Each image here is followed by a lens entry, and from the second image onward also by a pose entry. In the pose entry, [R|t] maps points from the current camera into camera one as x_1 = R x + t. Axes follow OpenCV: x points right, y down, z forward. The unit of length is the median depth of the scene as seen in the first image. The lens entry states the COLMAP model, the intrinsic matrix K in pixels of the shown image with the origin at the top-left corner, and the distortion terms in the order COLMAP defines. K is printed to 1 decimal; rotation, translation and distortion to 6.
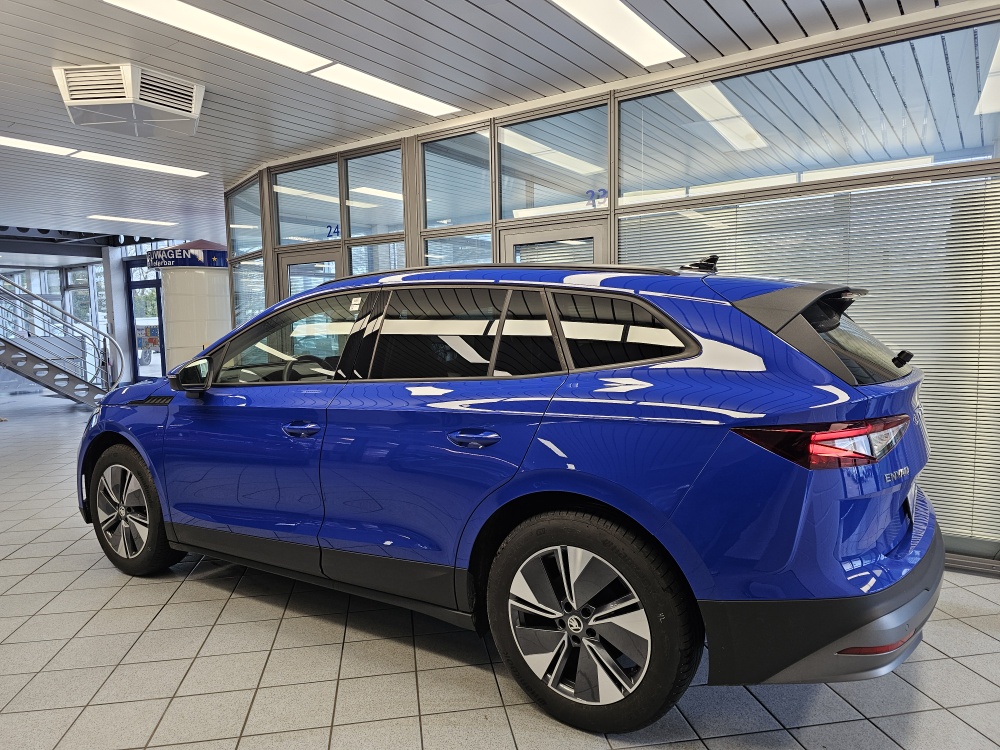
lens RADIAL K [[664.4, 0, 500.0], [0, 664.4, 375.0], [0, 0, 1]] dist [0.056480, -0.037369]
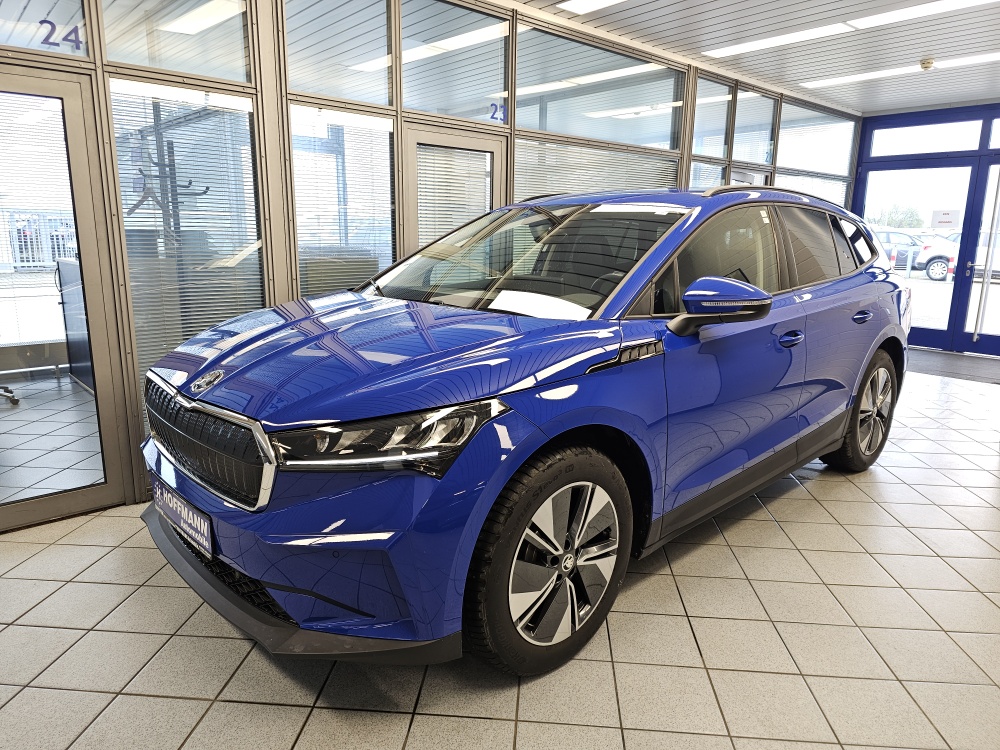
lens RADIAL K [[664.4, 0, 500.0], [0, 664.4, 375.0], [0, 0, 1]] dist [0.056480, -0.037369]
pose [[0.241699, -0.180227, 0.953467, -1.109811], [0.067284, 0.983348, 0.168819, -0.056047], [-0.968016, 0.023350, 0.249801, 0.928386]]
